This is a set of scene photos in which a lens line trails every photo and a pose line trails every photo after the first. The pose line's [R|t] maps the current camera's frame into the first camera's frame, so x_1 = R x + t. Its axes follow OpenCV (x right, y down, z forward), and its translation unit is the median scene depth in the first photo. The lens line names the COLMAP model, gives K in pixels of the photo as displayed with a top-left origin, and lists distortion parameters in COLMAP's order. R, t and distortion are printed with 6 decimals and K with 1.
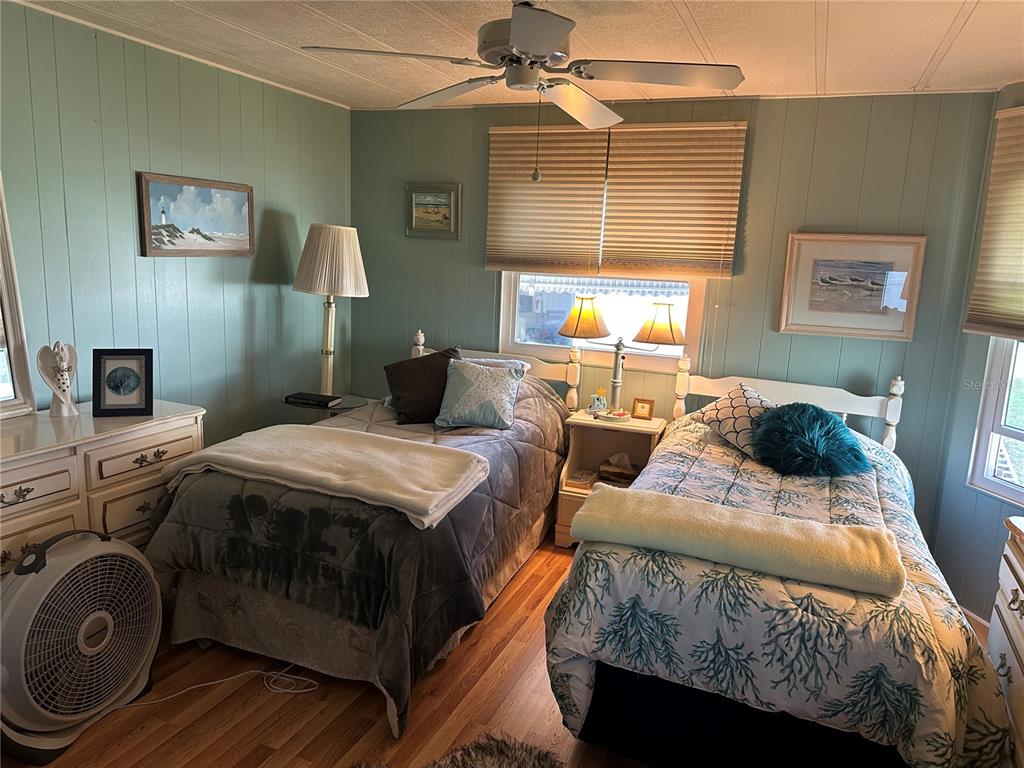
lens RADIAL K [[717.5, 0, 505.9], [0, 717.5, 388.2], [0, 0, 1]] dist [0.032122, -0.049926]
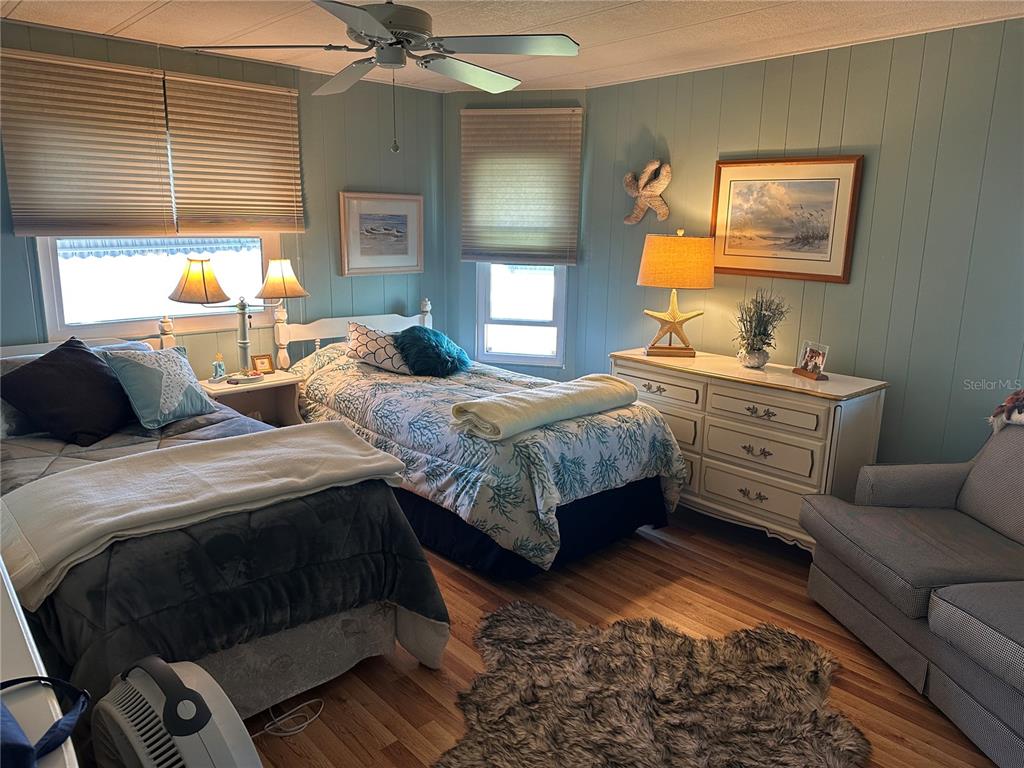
lens RADIAL K [[717.5, 0, 545.9], [0, 717.5, 378.0], [0, 0, 1]] dist [0.032122, -0.049926]
pose [[0.383644, -0.232028, 0.893857, -0.608368], [0.167555, 0.969345, 0.179708, -0.073239], [-0.908153, 0.080826, 0.410761, 0.224610]]
